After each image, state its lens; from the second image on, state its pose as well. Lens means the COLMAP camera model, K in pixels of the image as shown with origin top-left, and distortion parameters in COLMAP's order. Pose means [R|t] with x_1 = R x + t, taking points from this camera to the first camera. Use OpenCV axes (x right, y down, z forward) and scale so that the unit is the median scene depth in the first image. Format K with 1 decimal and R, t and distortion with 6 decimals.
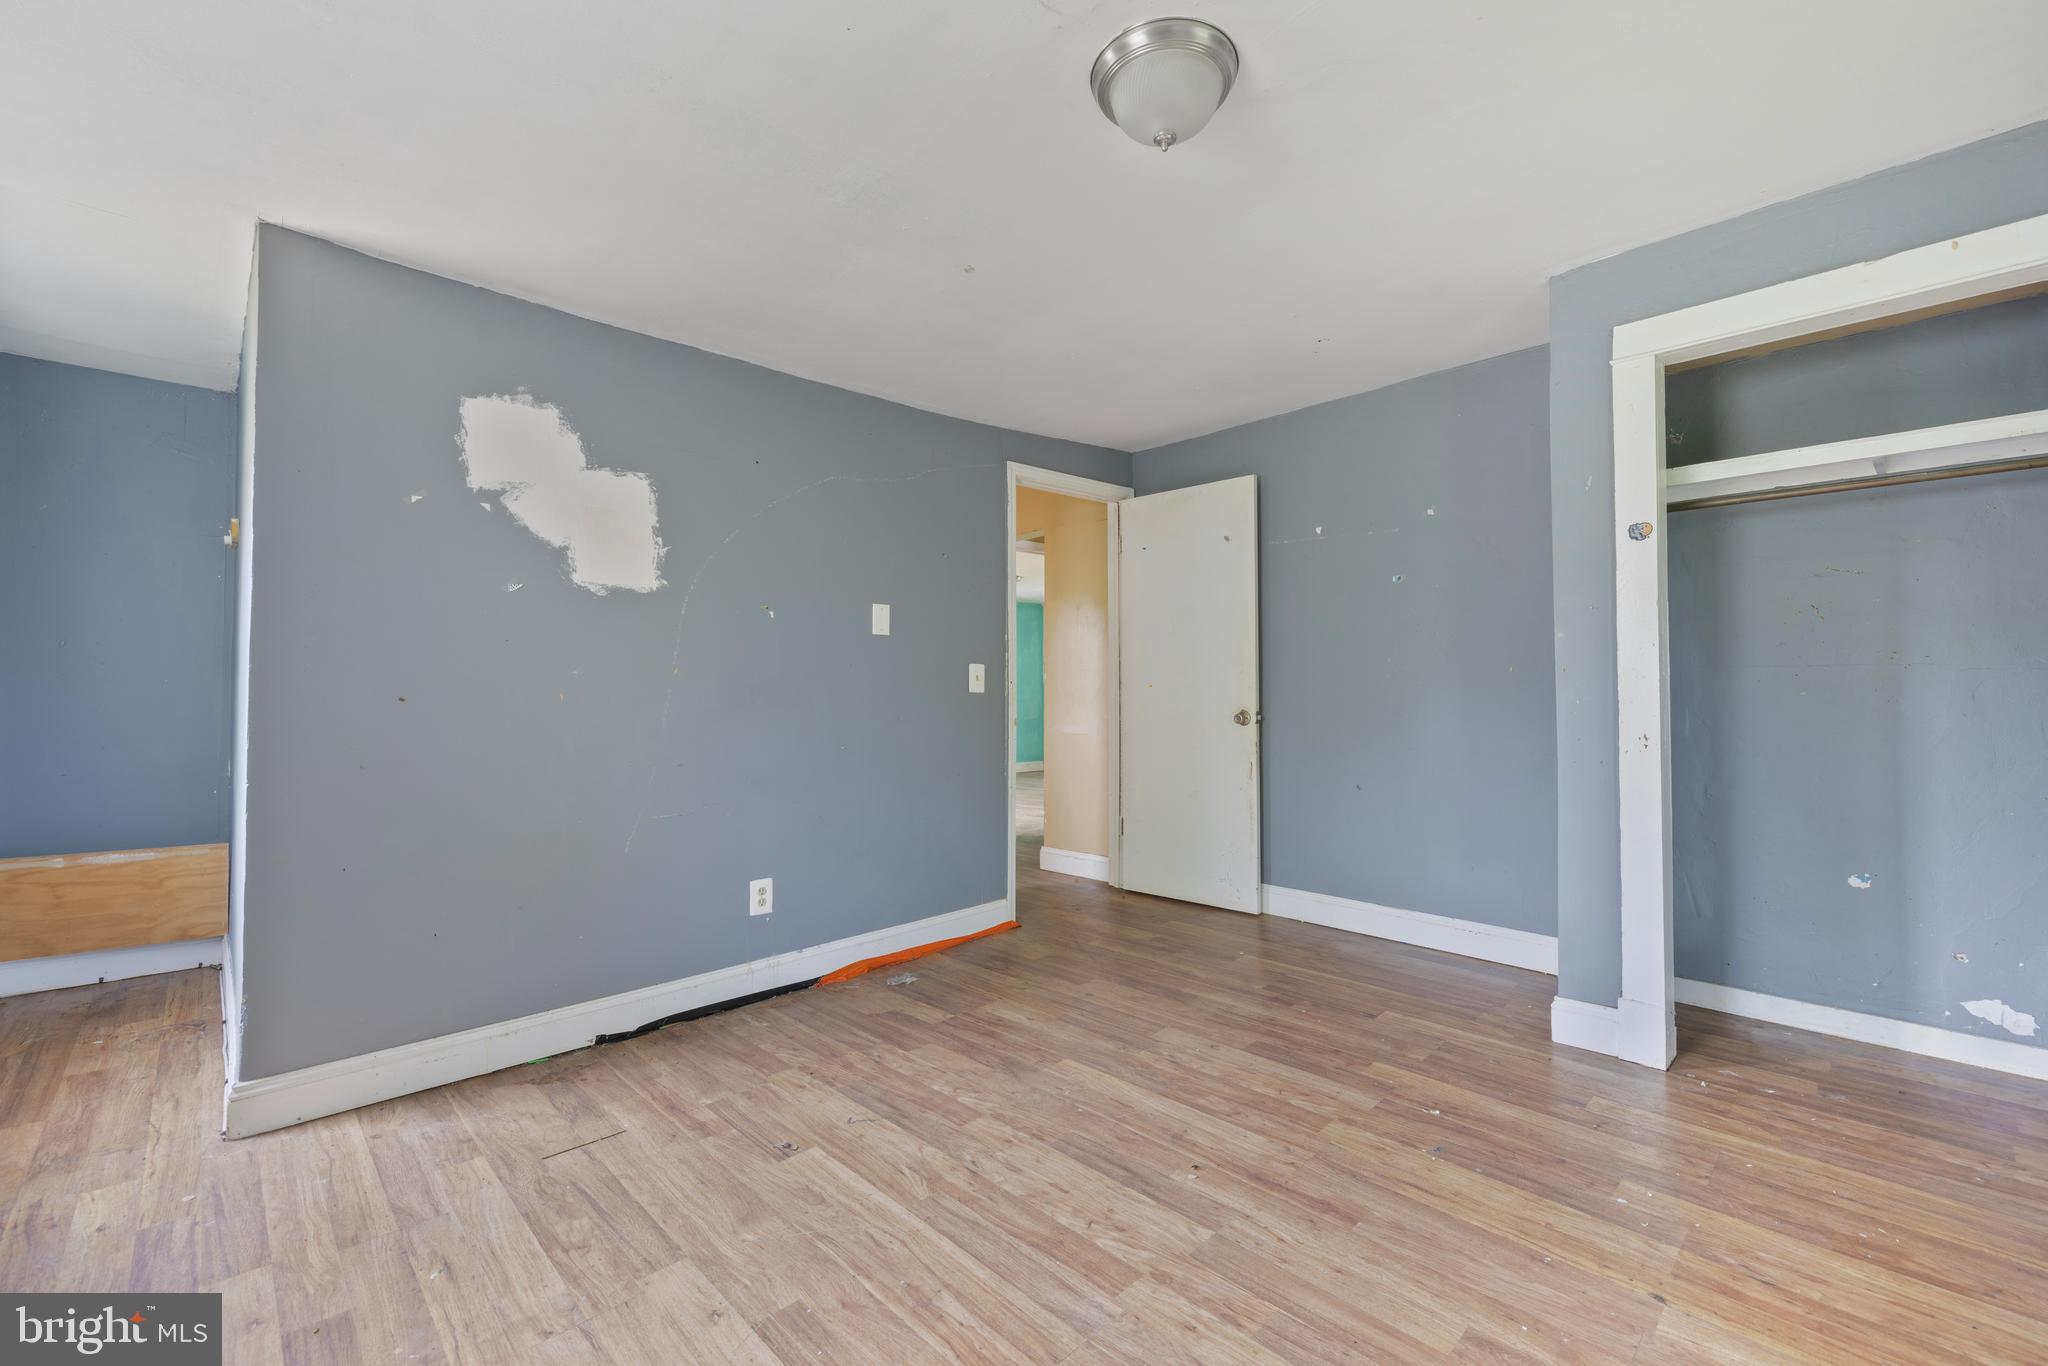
lens RADIAL K [[863.1, 0, 1026.0], [0, 863.1, 687.2], [0, 0, 1]] dist [-0.000005, -0.000033]
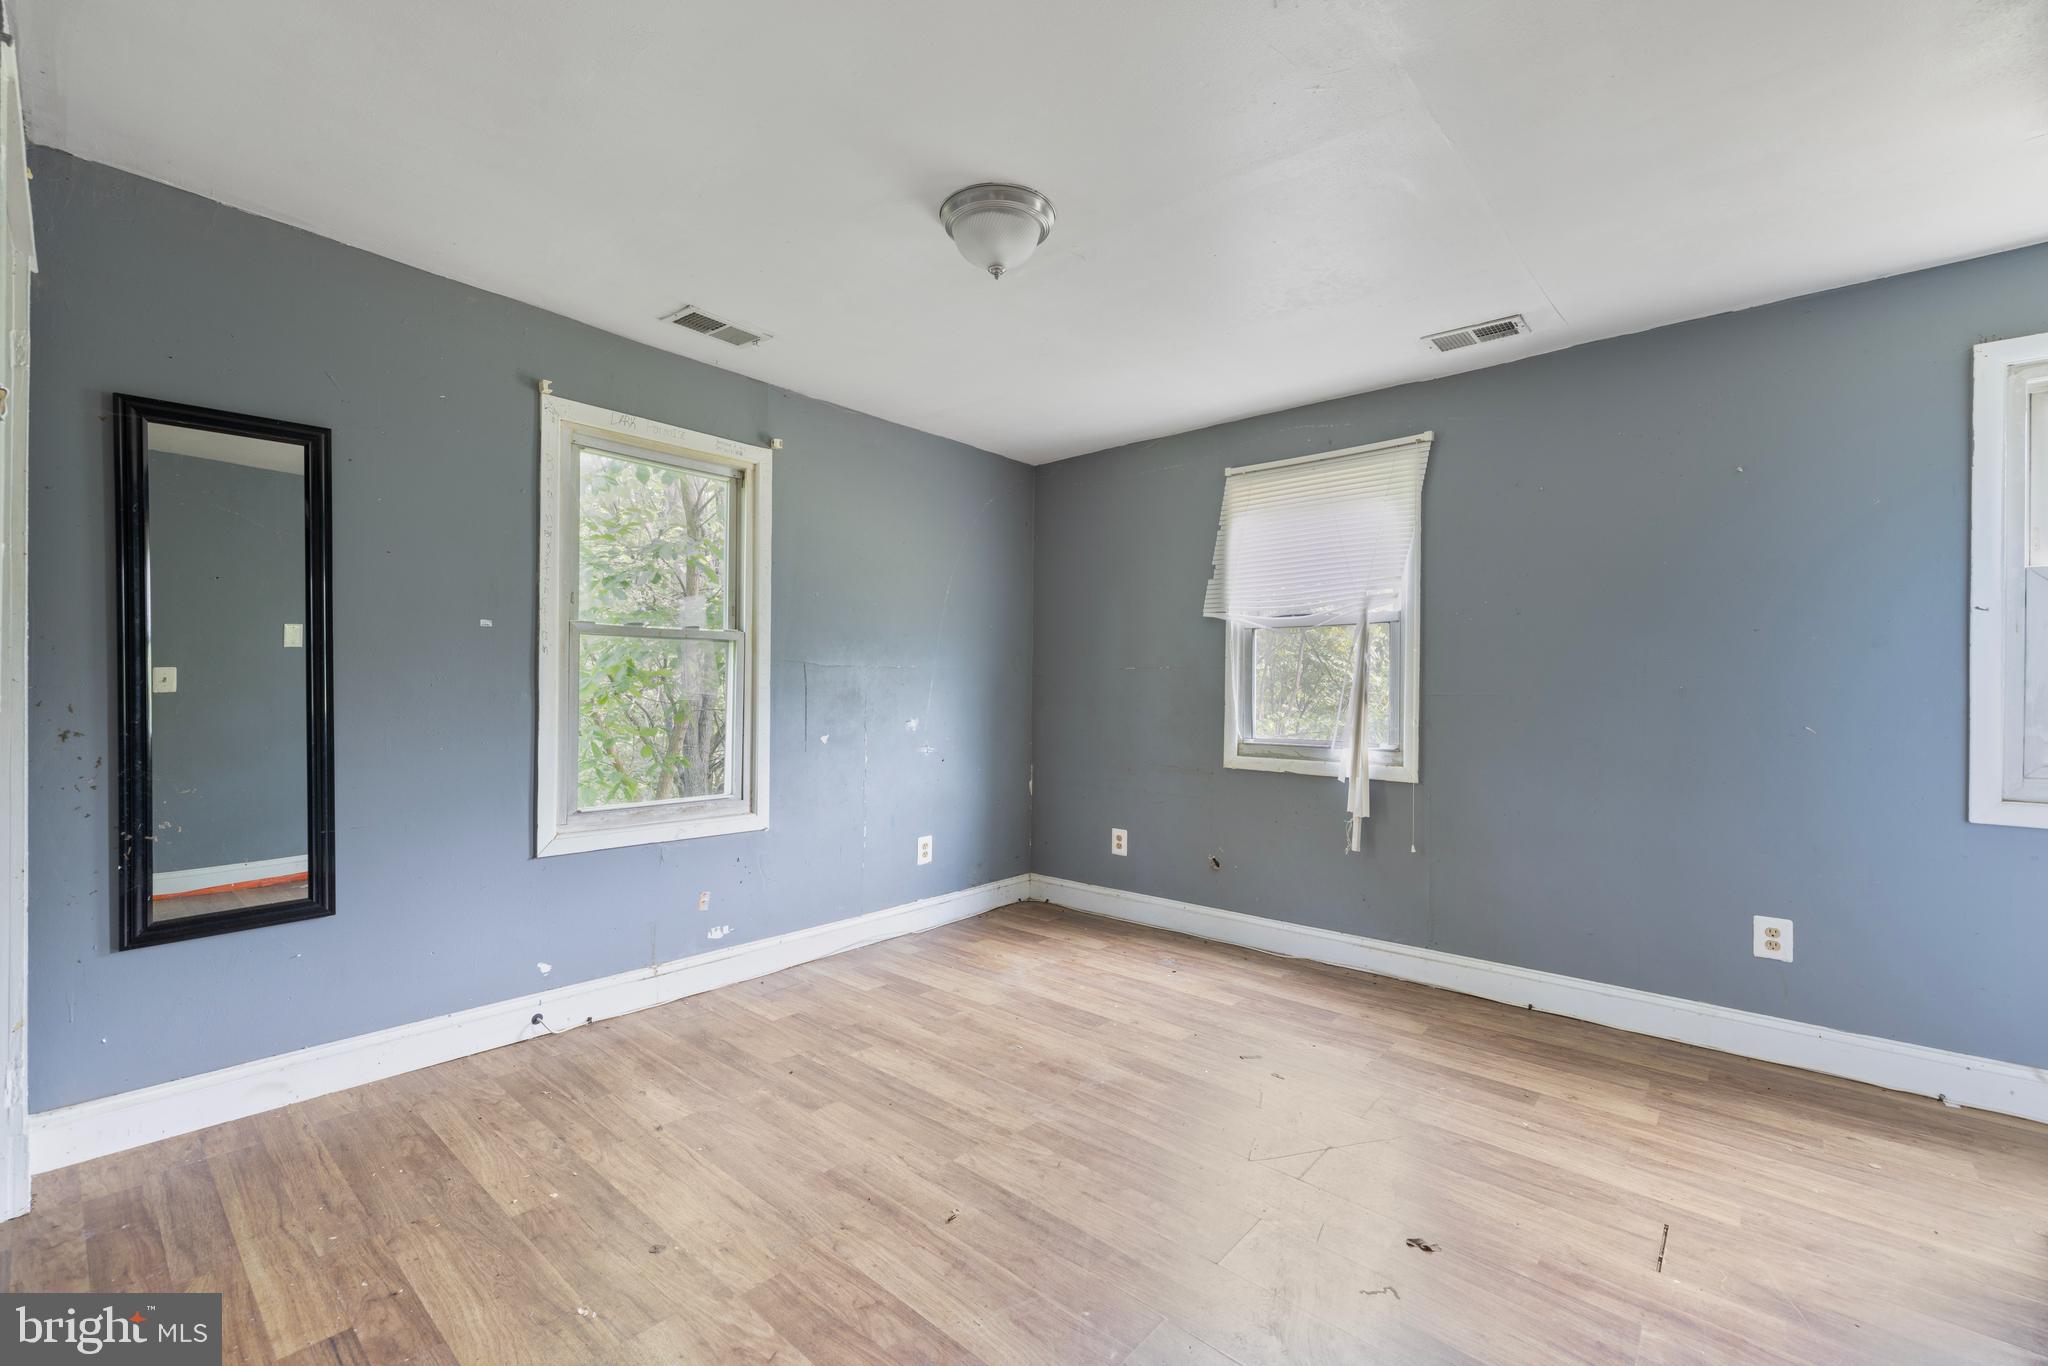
lens RADIAL K [[863.1, 0, 1023.2], [0, 863.1, 685.8], [0, 0, 1]] dist [-0.000005, -0.000033]
pose [[-0.996440, -0.000614, -0.084304, 0.206599], [-0.000321, 0.999994, -0.003489, -0.016791], [0.084306, -0.003449, -0.996434, 2.022463]]
